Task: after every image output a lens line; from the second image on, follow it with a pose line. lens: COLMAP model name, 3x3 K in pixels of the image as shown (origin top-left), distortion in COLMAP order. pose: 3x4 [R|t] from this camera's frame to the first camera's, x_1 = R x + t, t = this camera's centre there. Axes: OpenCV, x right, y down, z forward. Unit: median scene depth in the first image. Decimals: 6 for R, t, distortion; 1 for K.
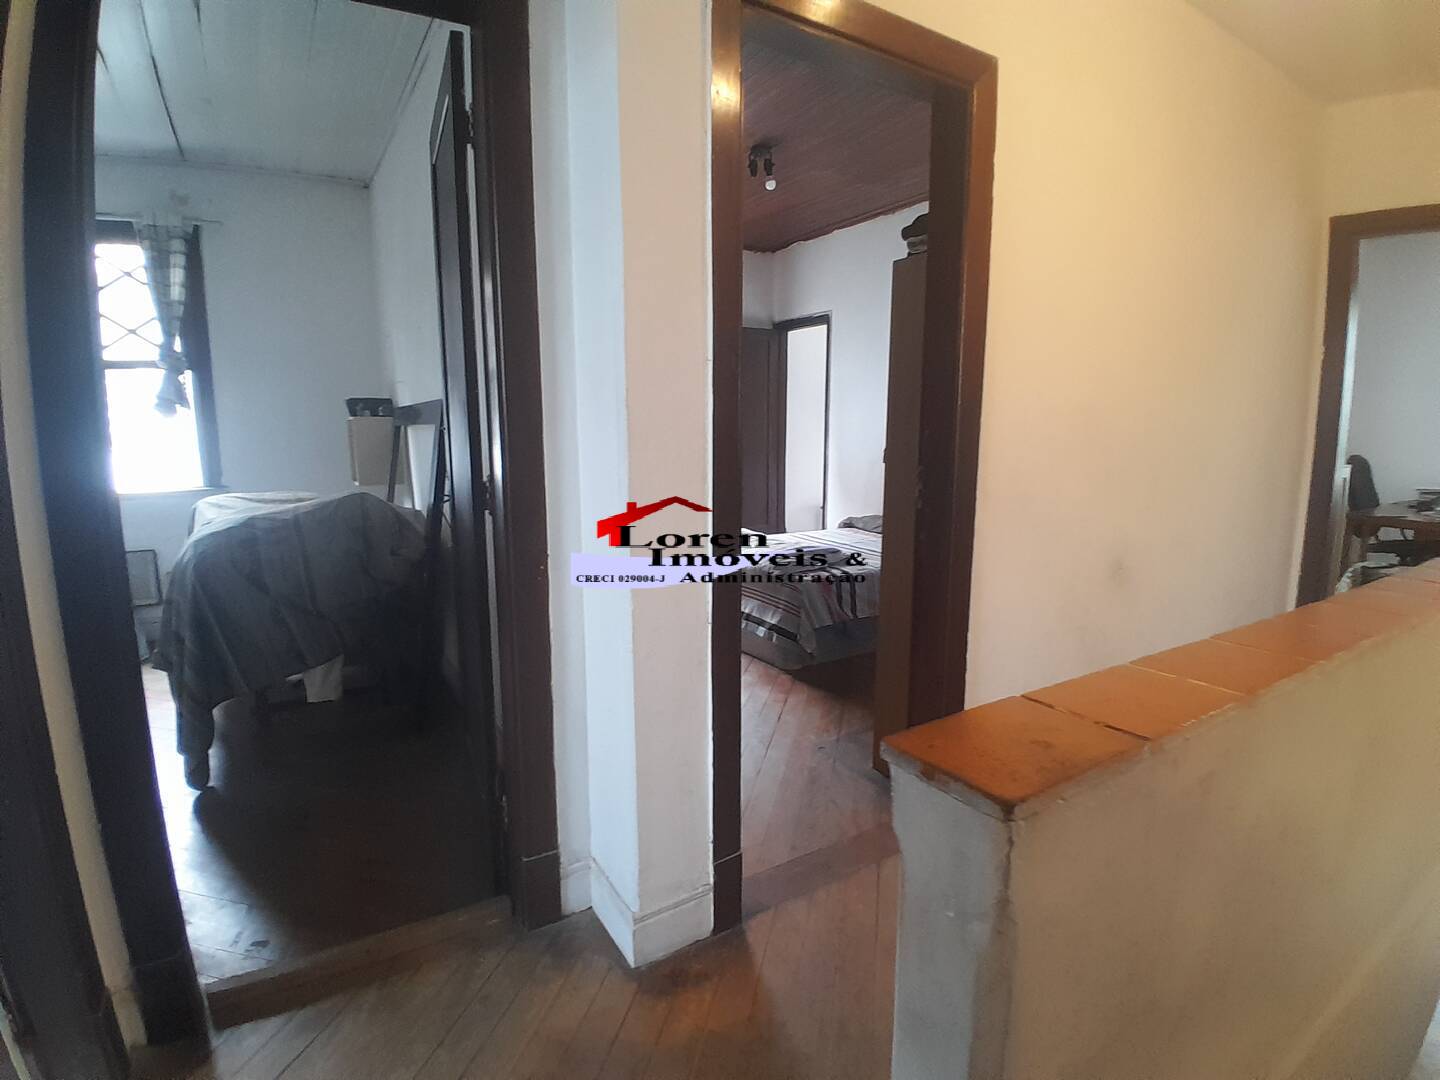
lens RADIAL K [[721.2, 0, 720.0], [0, 721.2, 540.0], [0, 0, 1]] dist [0.019561, -0.056382]
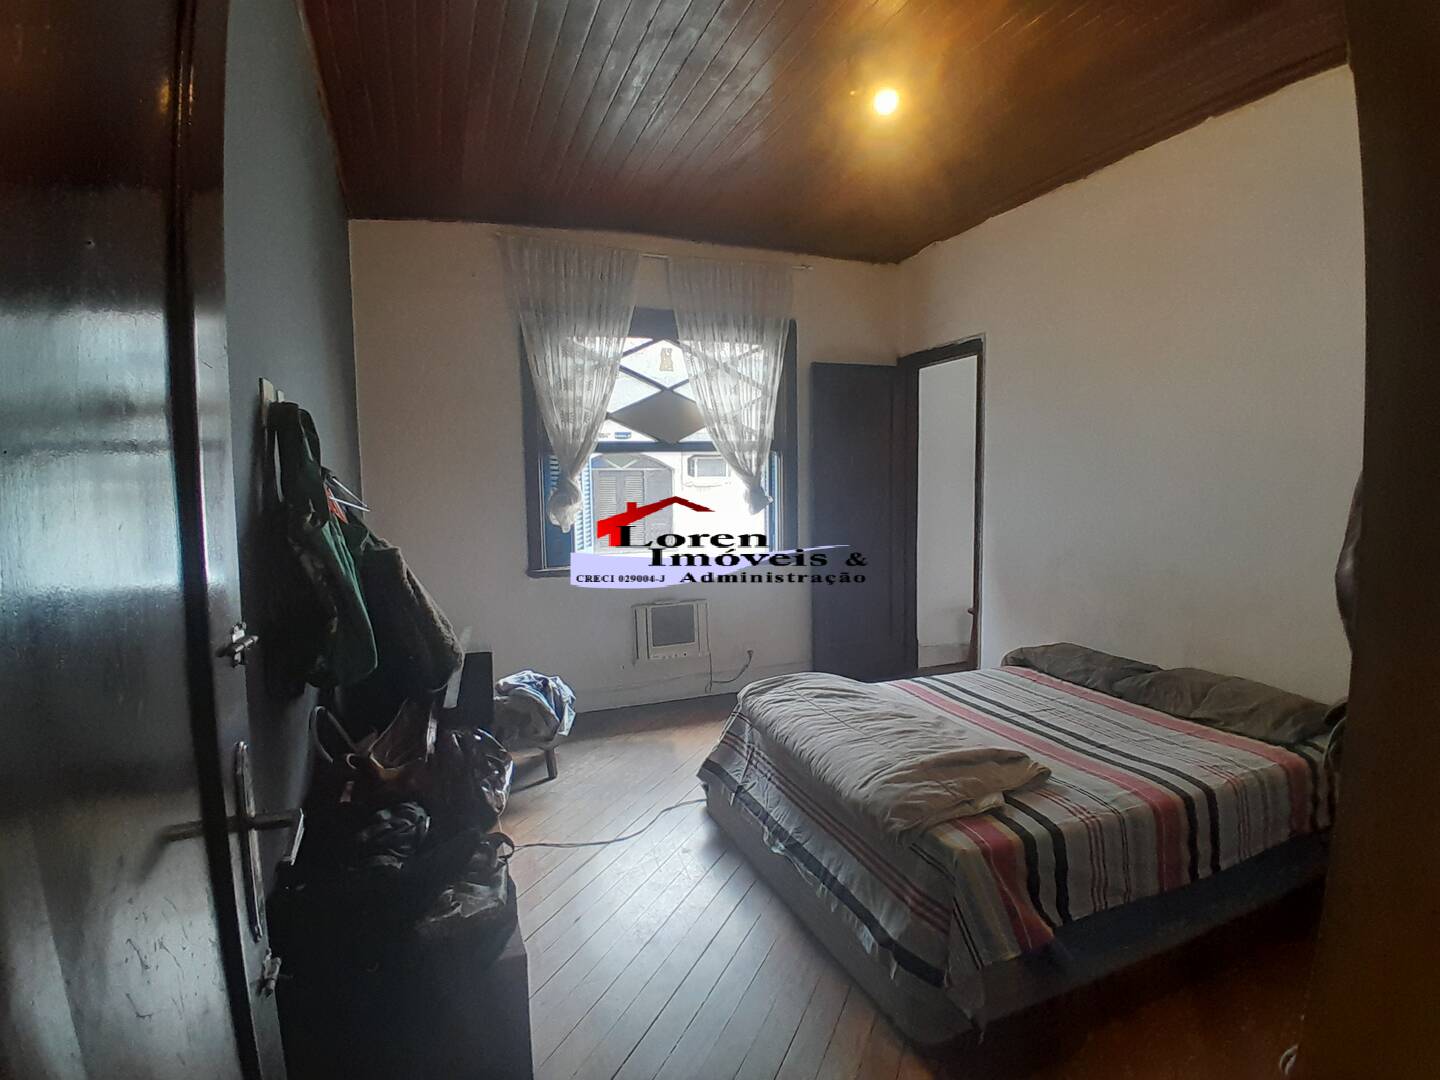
lens RADIAL K [[721.2, 0, 720.0], [0, 721.2, 540.0], [0, 0, 1]] dist [0.019561, -0.056382]
pose [[0.984008, -0.001910, -0.178114, 0.042406], [-0.011783, 0.997054, -0.075787, -0.098457], [0.177734, 0.076674, 0.981087, 0.432934]]
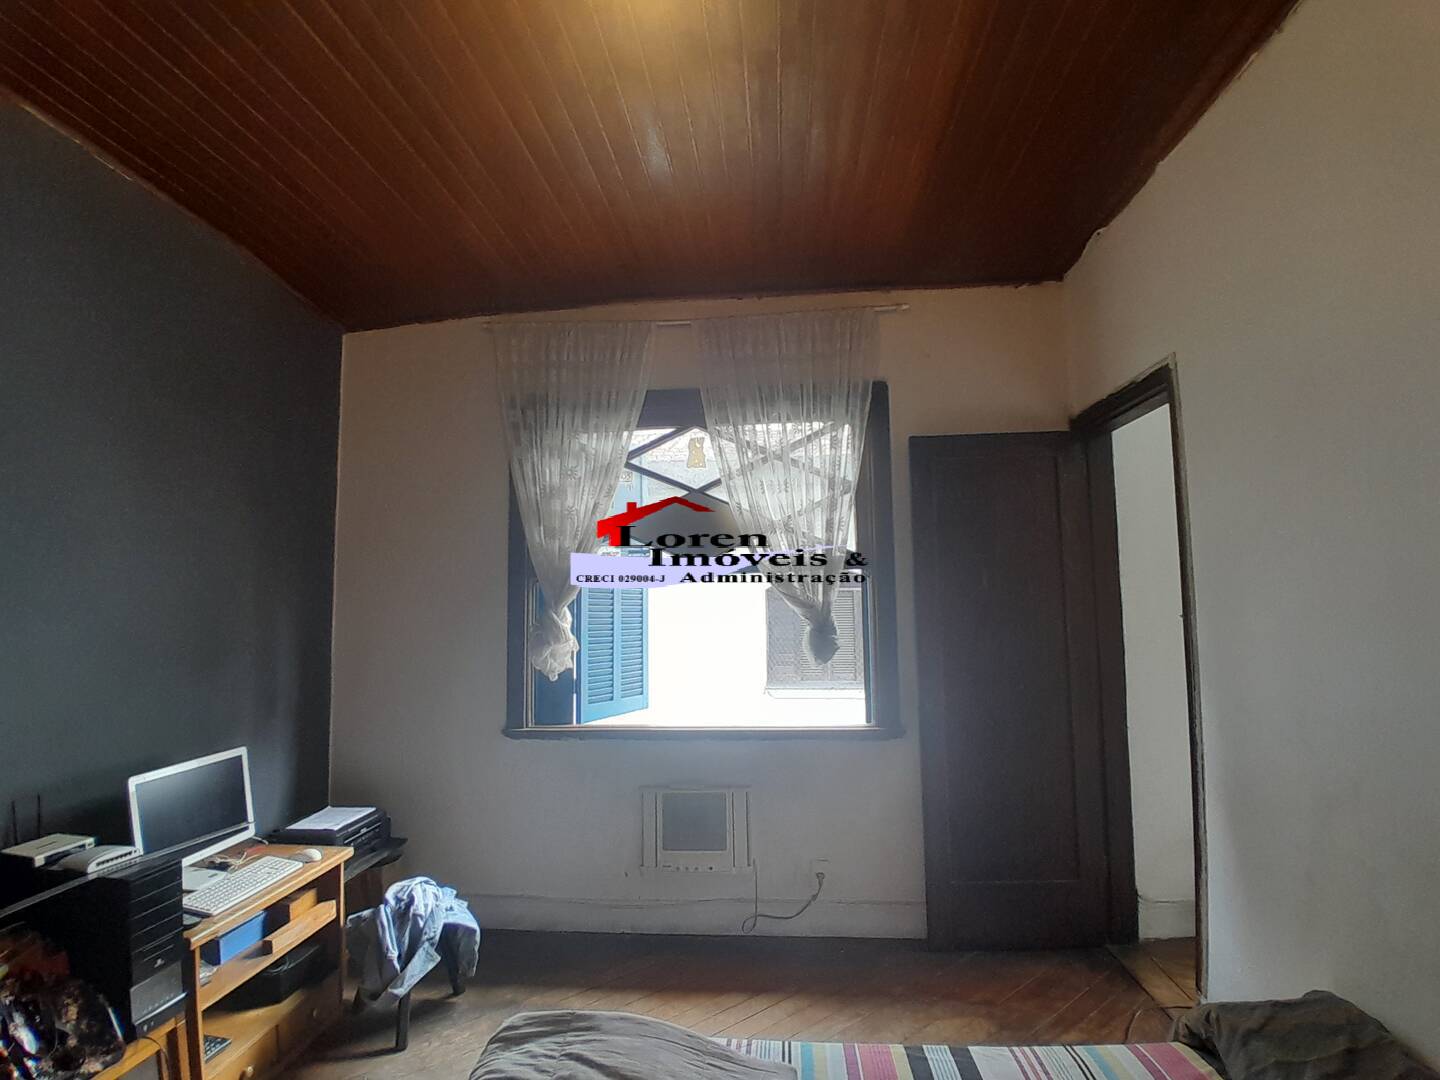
lens RADIAL K [[721.2, 0, 720.0], [0, 721.2, 540.0], [0, 0, 1]] dist [0.019561, -0.056382]
pose [[0.801095, -0.064892, -0.595010, 0.261573], [-0.076026, 0.975022, -0.208694, -0.180388], [0.593690, 0.212419, 0.776151, 0.844588]]
